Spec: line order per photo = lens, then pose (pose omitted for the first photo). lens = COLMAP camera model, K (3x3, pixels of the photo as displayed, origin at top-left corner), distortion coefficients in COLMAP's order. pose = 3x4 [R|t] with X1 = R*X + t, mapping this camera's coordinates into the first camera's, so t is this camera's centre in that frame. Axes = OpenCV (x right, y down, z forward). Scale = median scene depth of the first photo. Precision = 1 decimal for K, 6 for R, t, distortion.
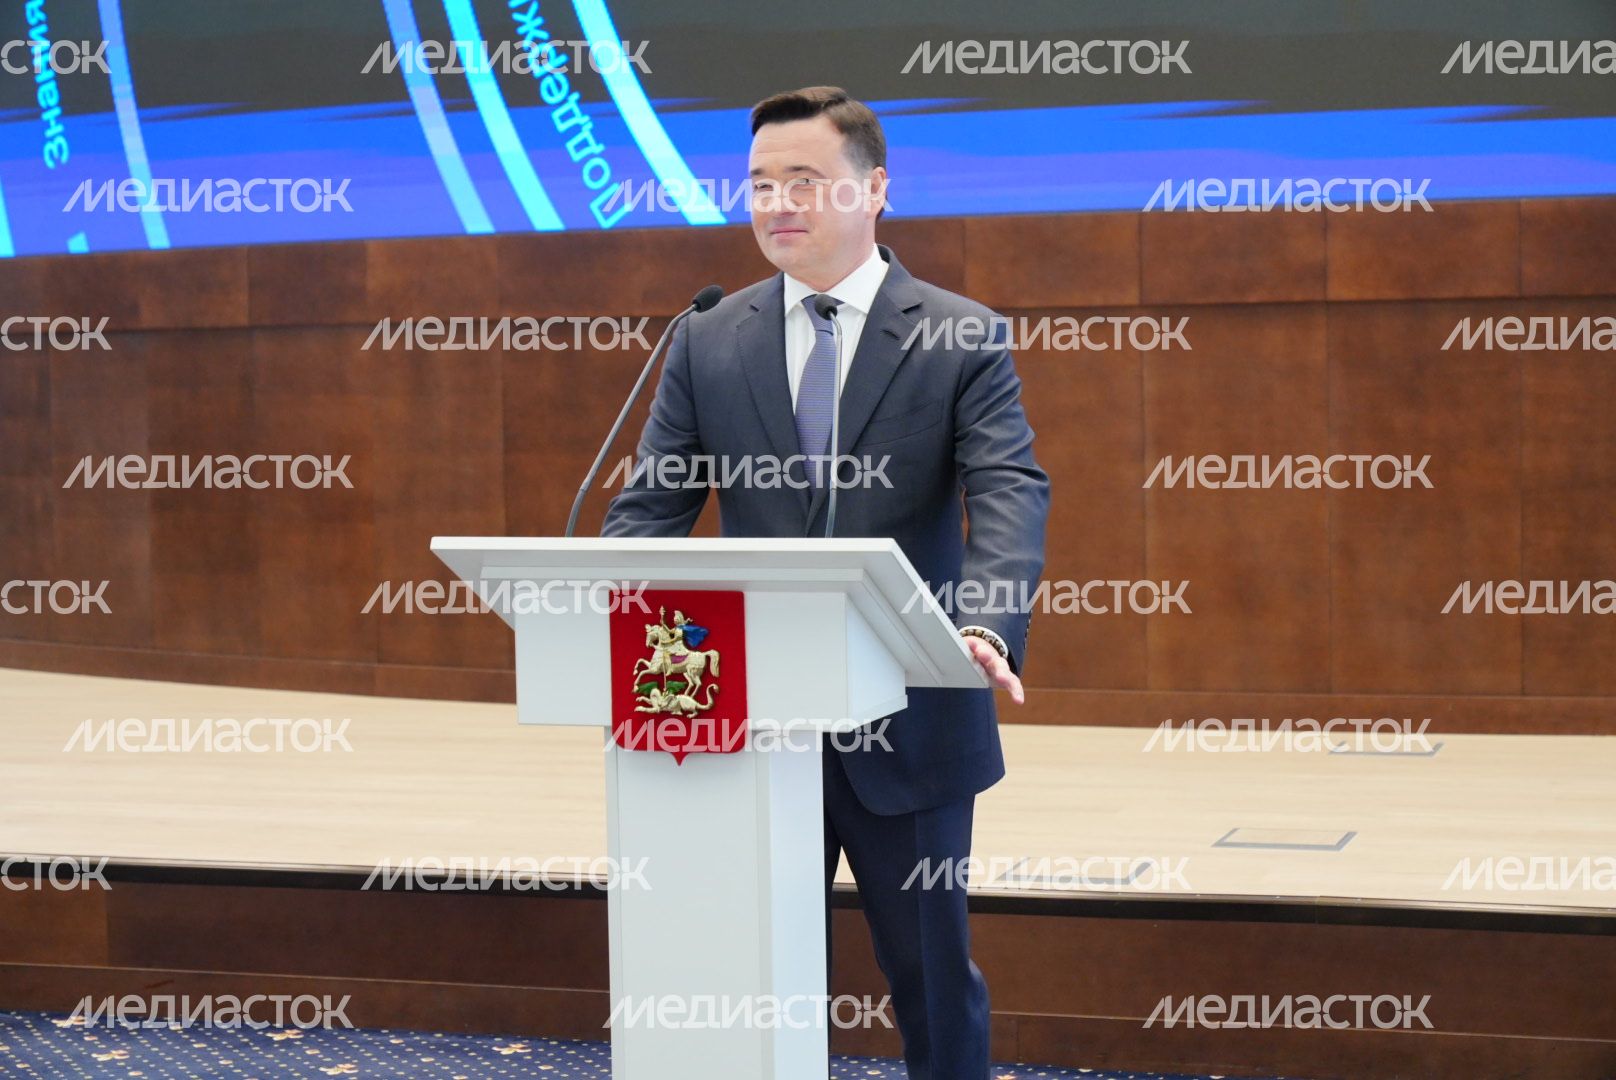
lens RADIAL K [[3208.1, 0, 806.5], [0, 3208.1, 538.0], [0, 0, 1]] dist [-0.002301, 0.000000]
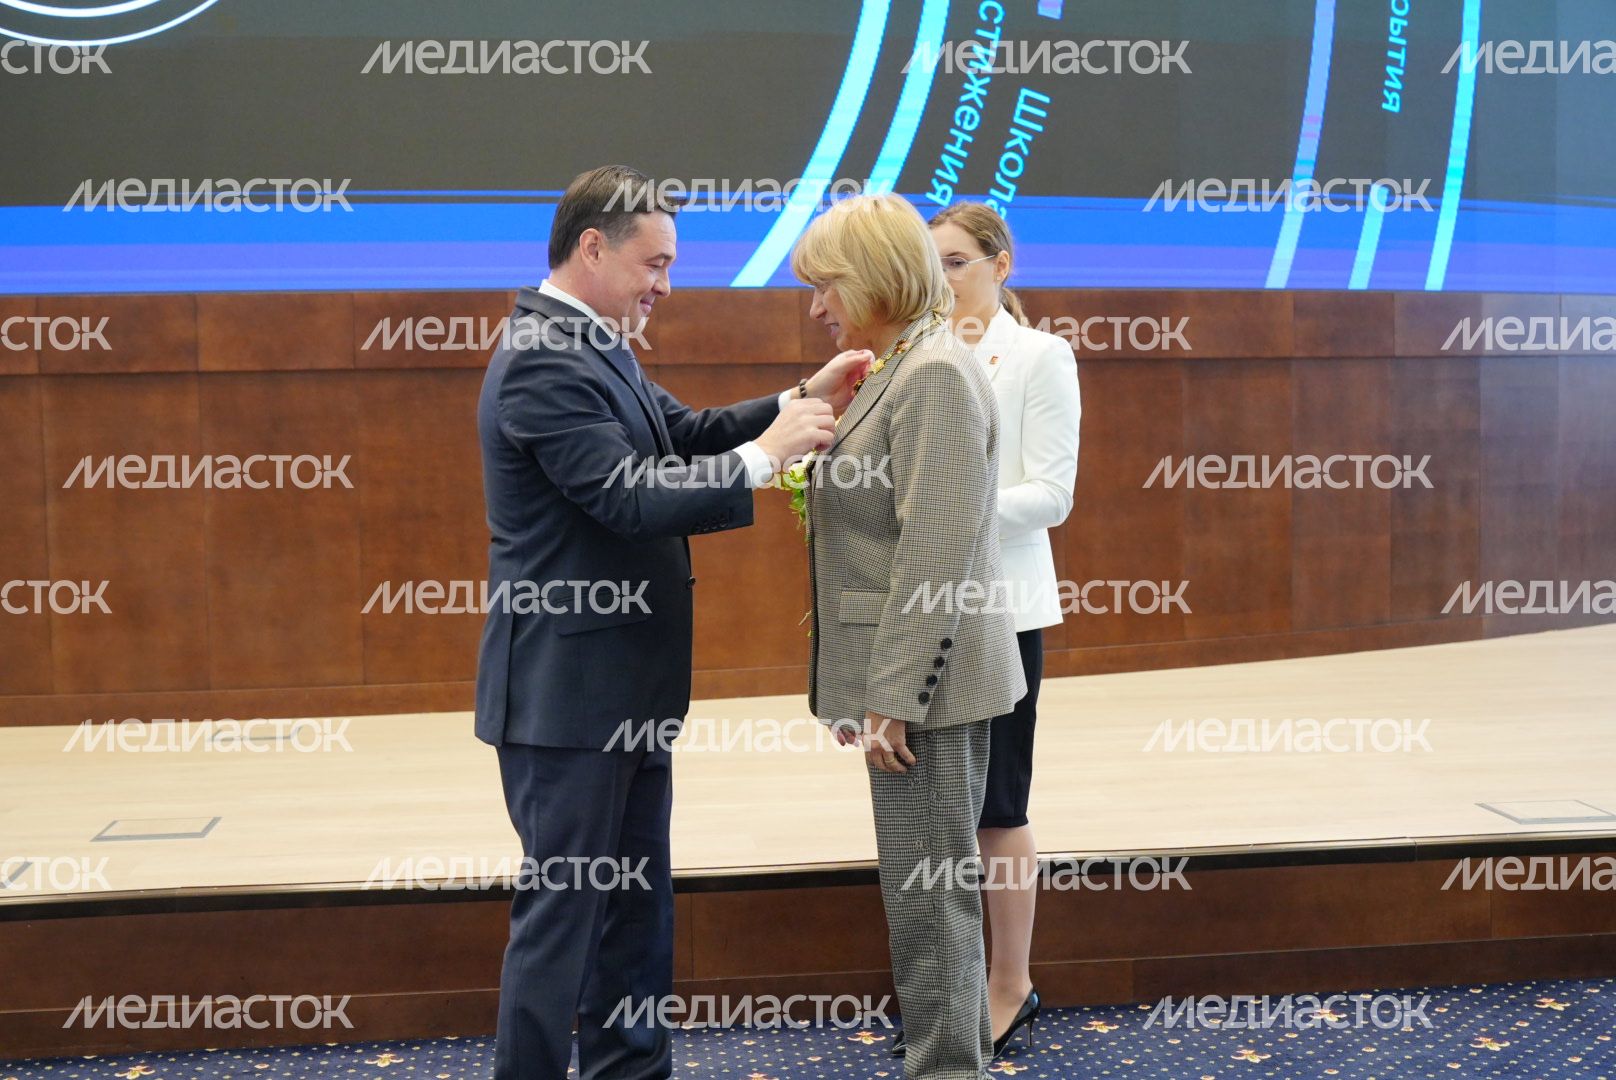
lens RADIAL K [[2191.1, 0, 824.5], [0, 2191.1, 517.8], [0, 0, 1]] dist [-0.018386, 0.000000]
pose [[0.913183, -0.019670, 0.407075, 0.049810], [0.024703, 0.999670, -0.007113, -0.007577], [-0.406800, 0.016552, 0.913367, 0.176061]]
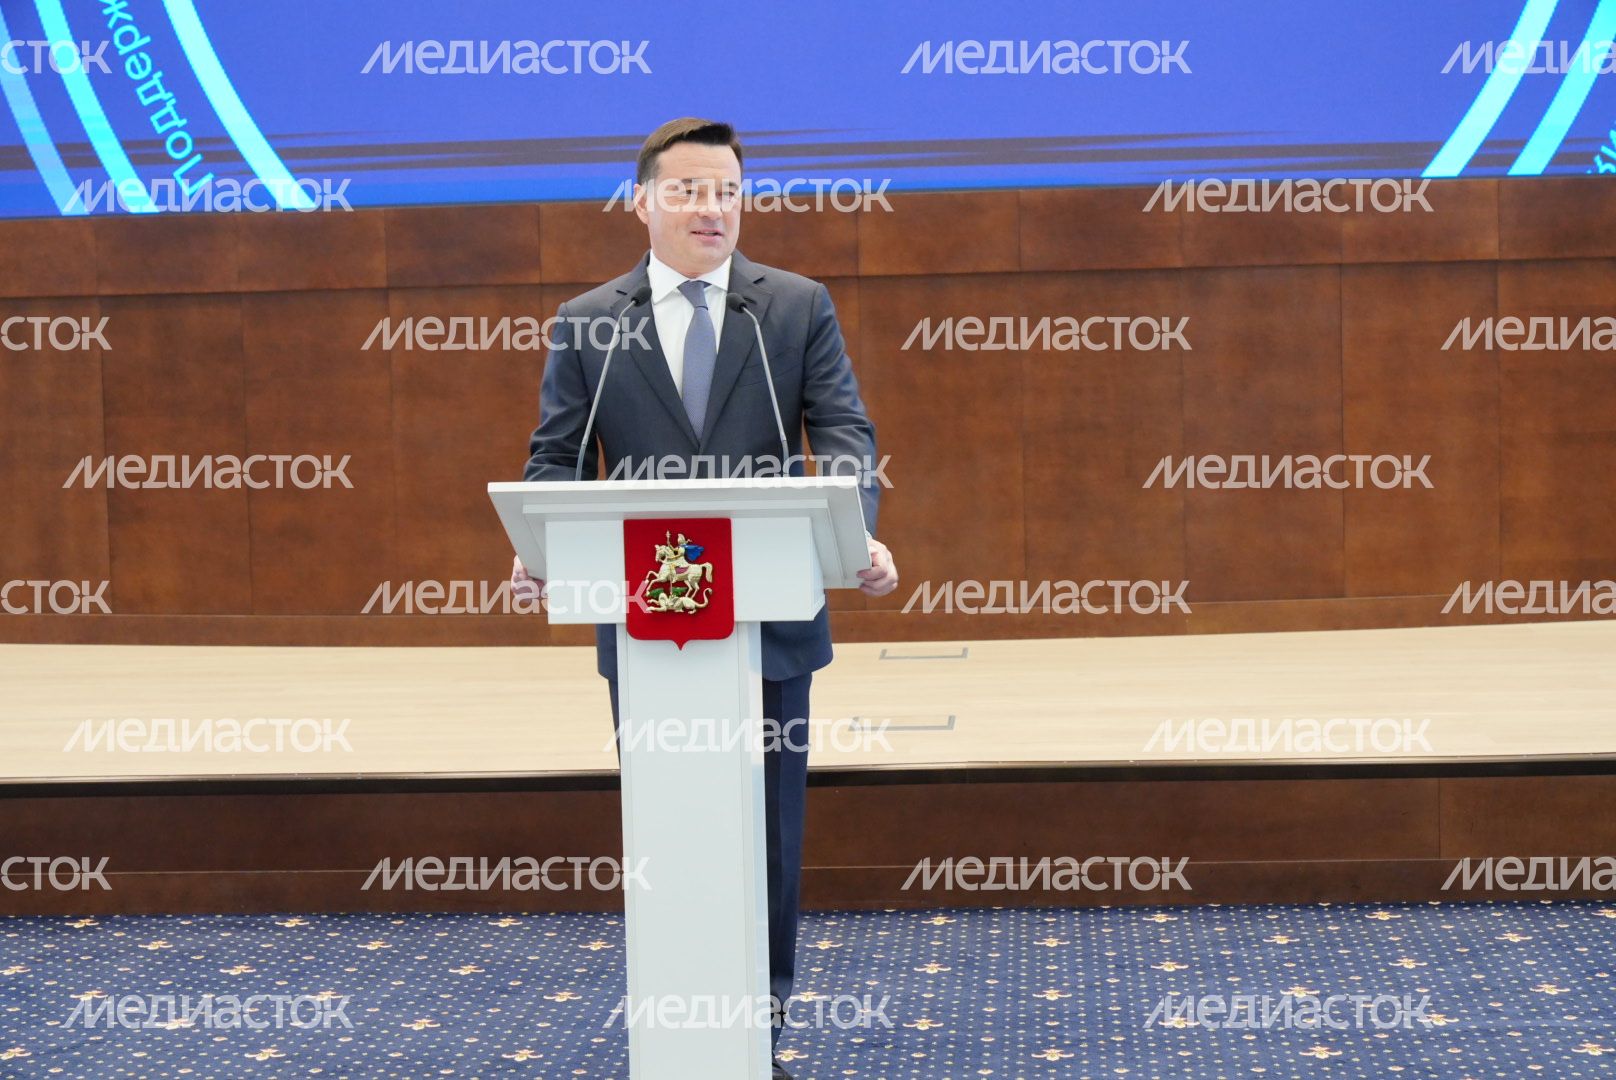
lens RADIAL K [[3208.1, 0, 806.7], [0, 3208.1, 568.9], [0, 0, 1]] dist [-0.002301, 0.000000]
pose [[0.971579, -0.027161, 0.235154, -0.173577], [0.021301, 0.999397, 0.027421, 0.000979], [-0.235757, -0.021633, 0.971571, -0.178070]]
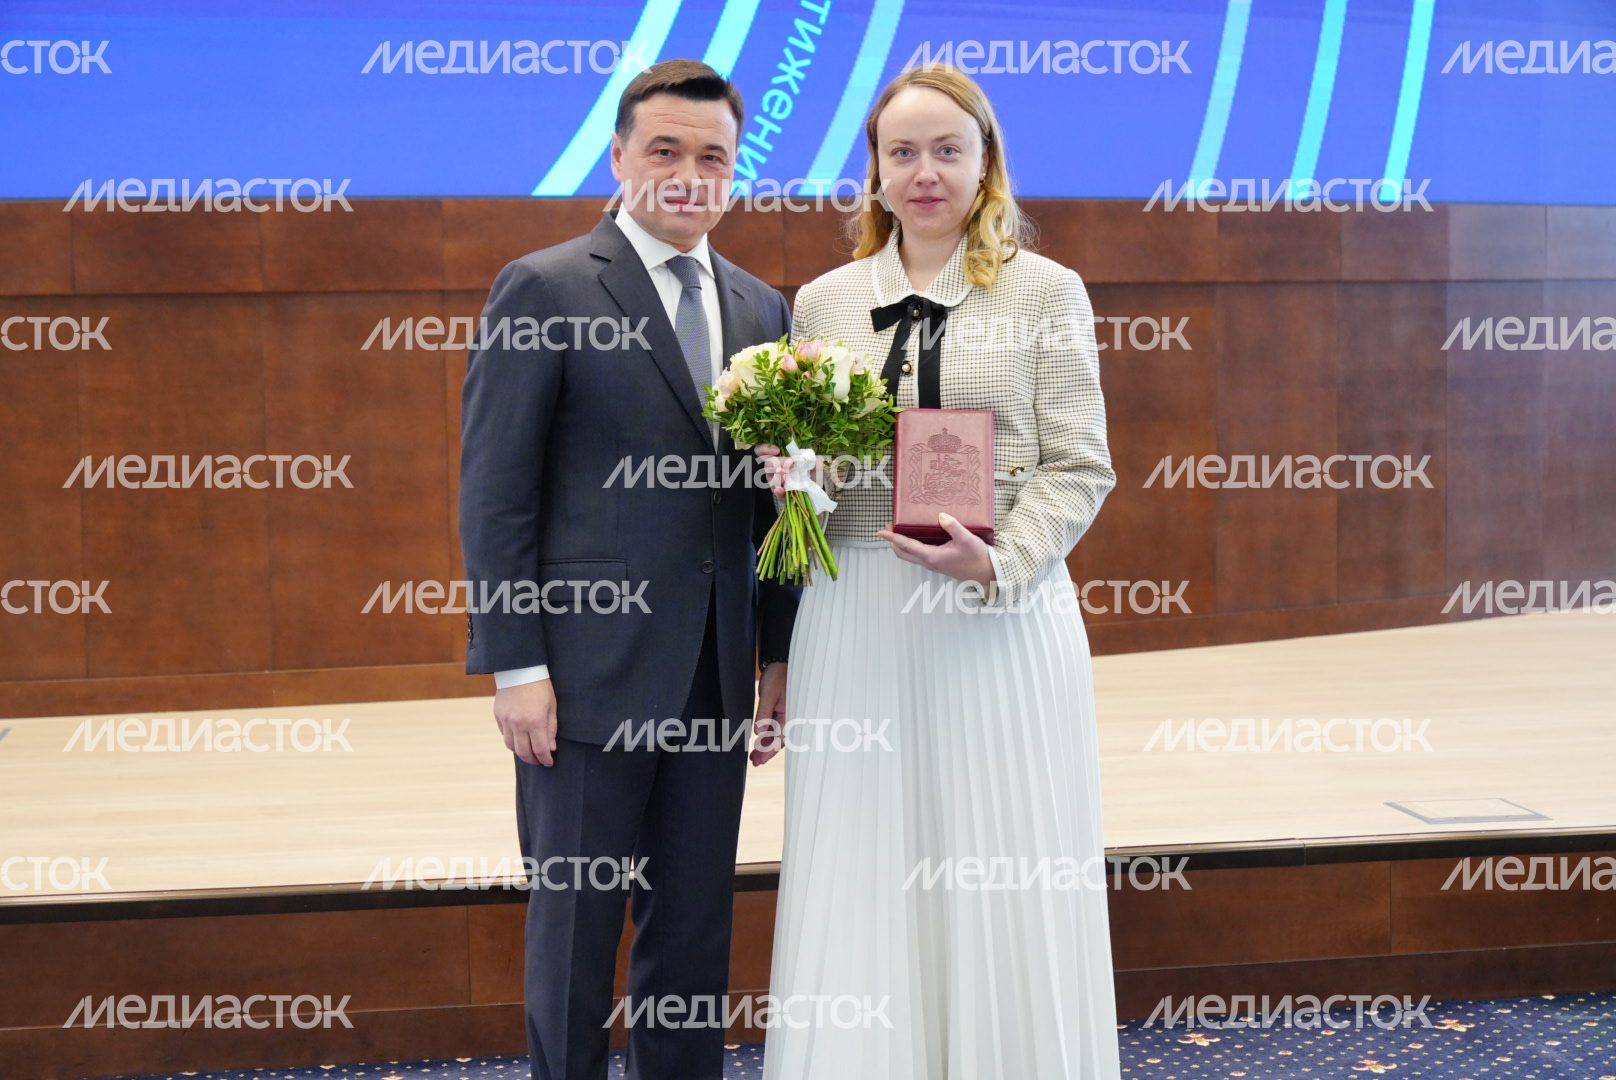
lens RADIAL K [[2863.7, 0, 808.0], [0, 2863.7, 524.1], [0, 0, 1]] dist [-0.027908, 0.000000]
pose [[0.896056, -0.026607, 0.443143, 0.029352], [0.025550, 0.999639, 0.008358, -0.003241], [-0.443205, 0.003833, 0.896412, 0.081834]]
